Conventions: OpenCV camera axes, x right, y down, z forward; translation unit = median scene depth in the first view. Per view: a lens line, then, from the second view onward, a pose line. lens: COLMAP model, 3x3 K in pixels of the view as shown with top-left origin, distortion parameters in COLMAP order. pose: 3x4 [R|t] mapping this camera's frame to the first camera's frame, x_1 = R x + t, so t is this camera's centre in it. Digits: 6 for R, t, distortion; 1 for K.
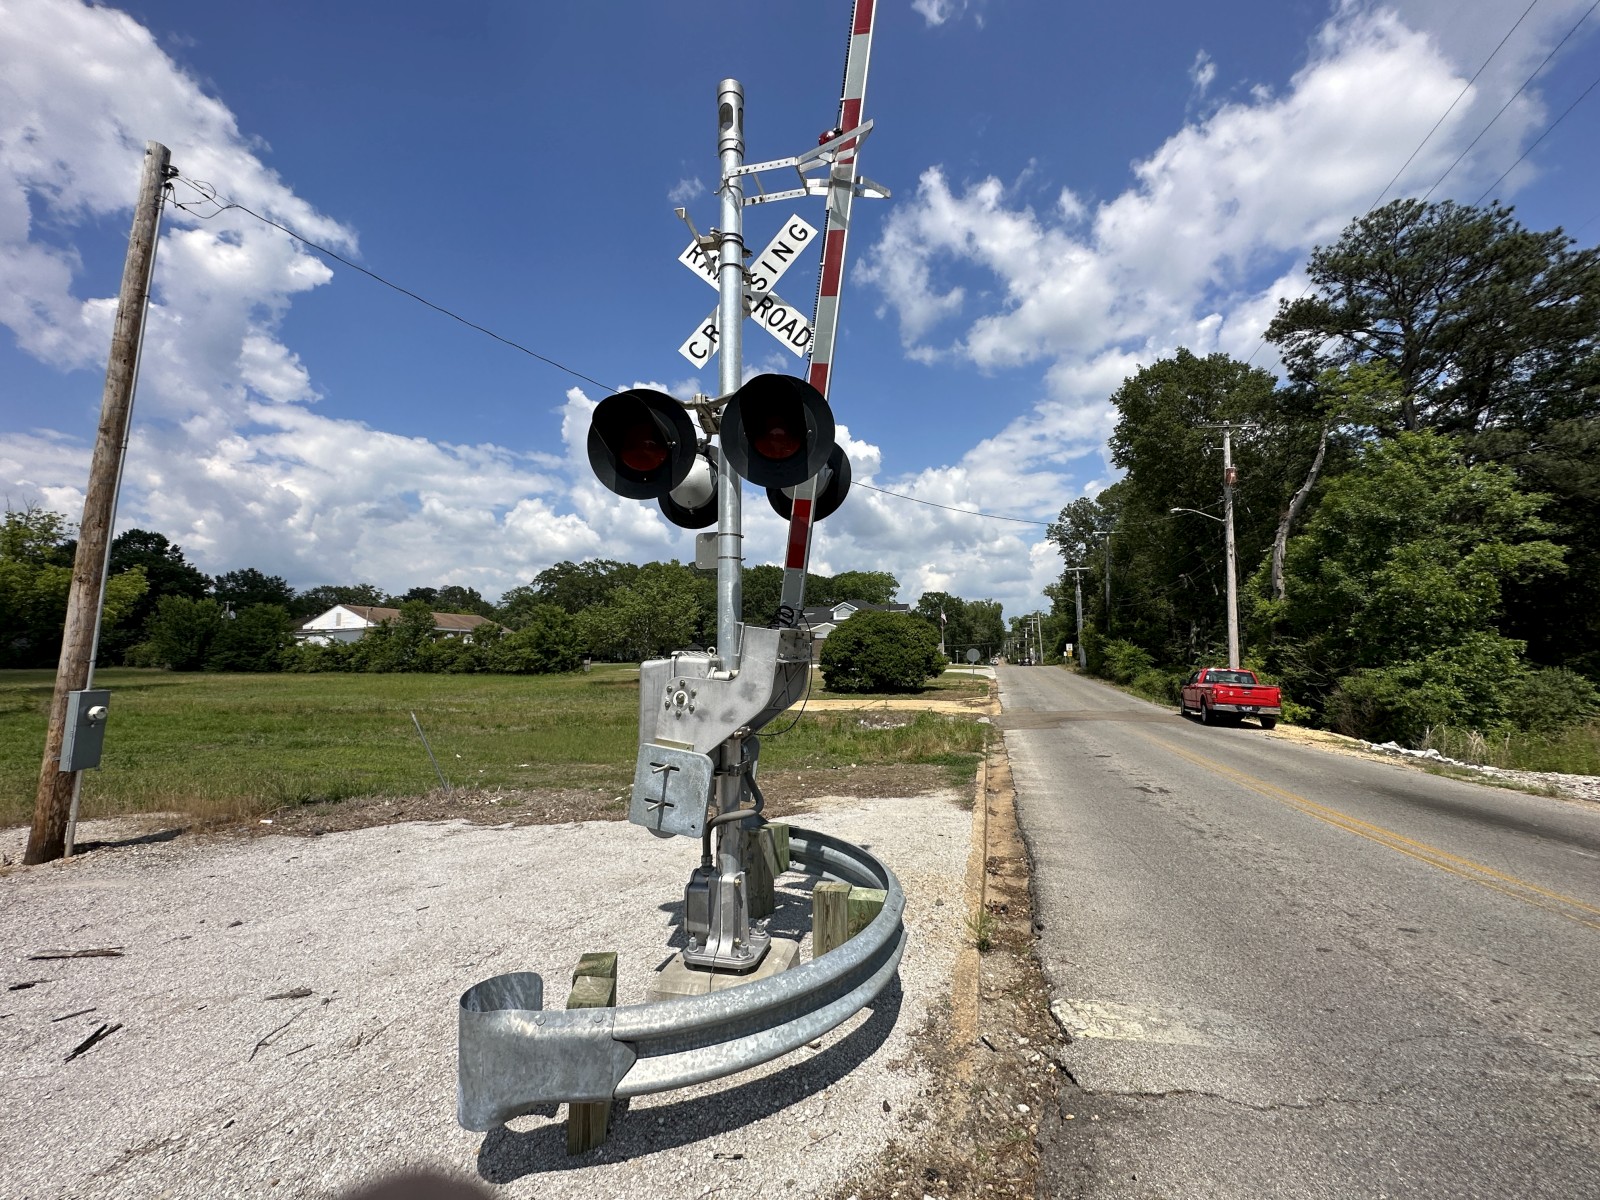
lens RADIAL K [[638.4, 0, 811.2], [0, 638.4, 589.9], [0, 0, 1]] dist [-0.008899, 0.001302]
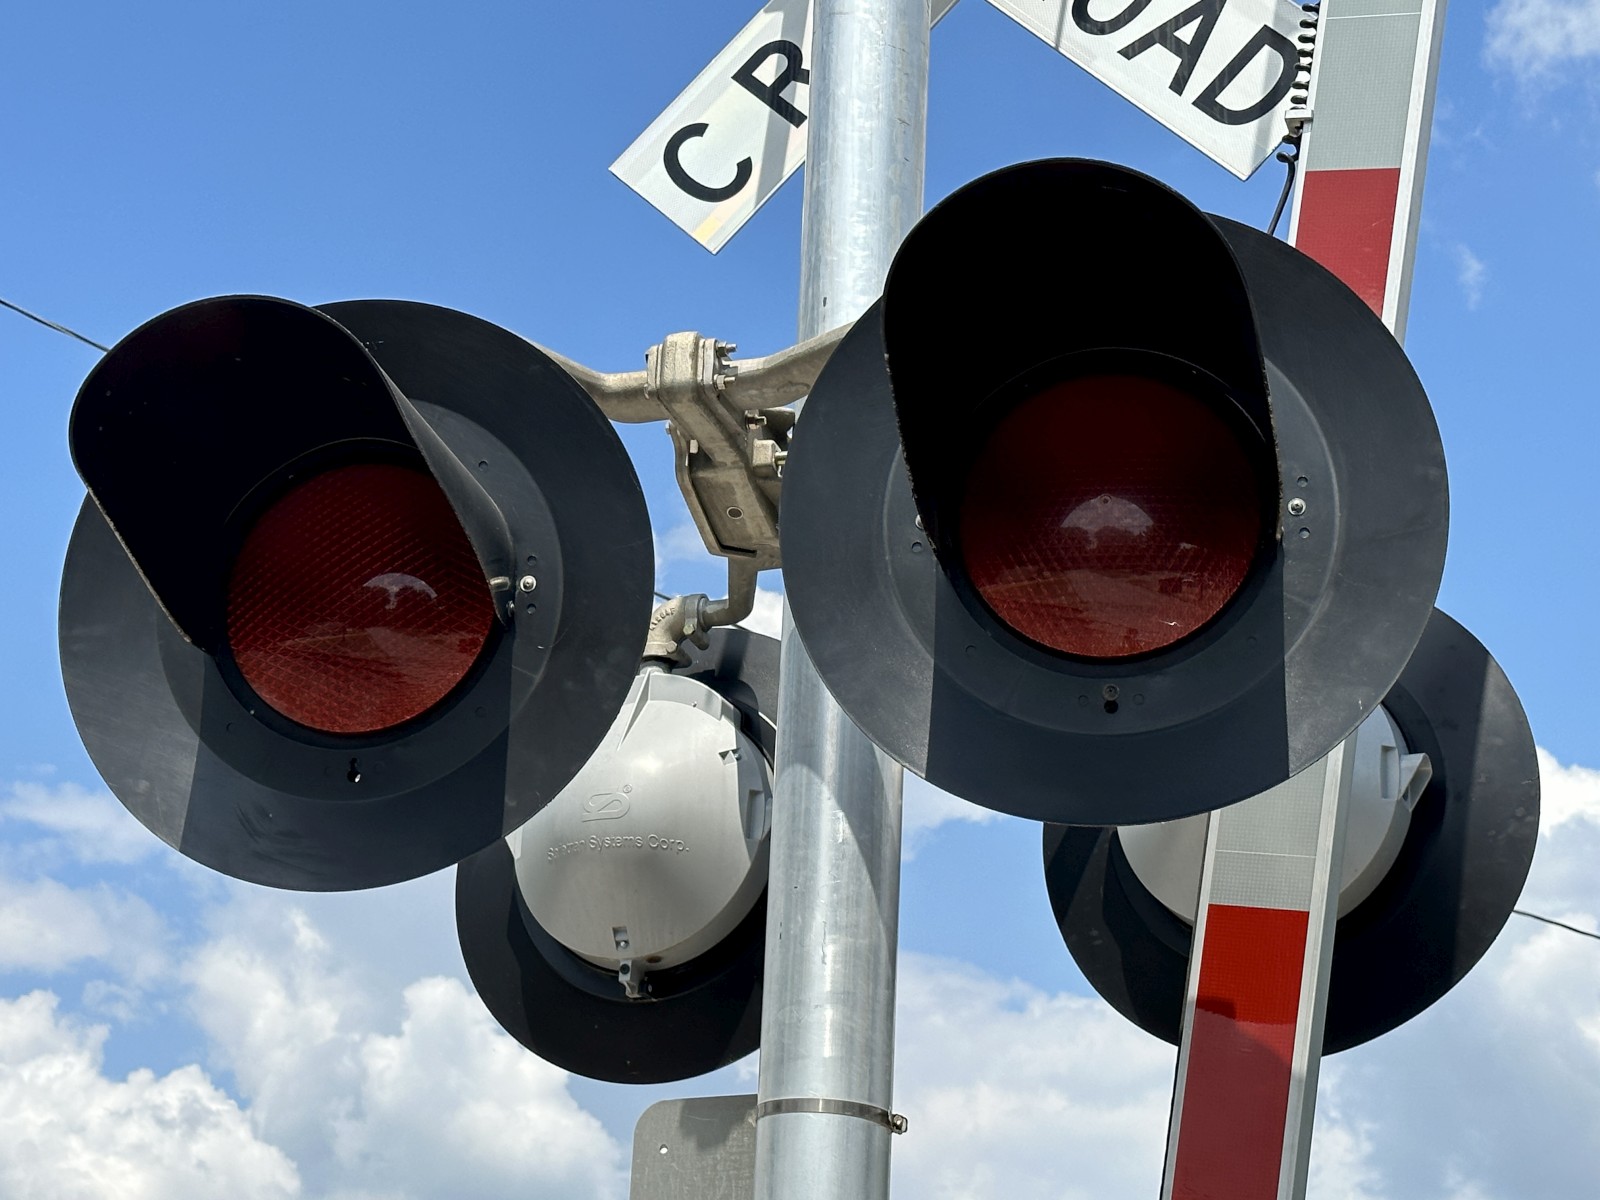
lens RADIAL K [[3007.3, 0, 807.7], [0, 3007.3, 655.5], [0, 0, 1]] dist [0.141076, 0.000000]
pose [[0.987609, -0.004107, -0.156883, -0.003866], [-0.036127, 0.966861, -0.252736, 0.000522], [0.152722, 0.255272, 0.954732, 0.167341]]
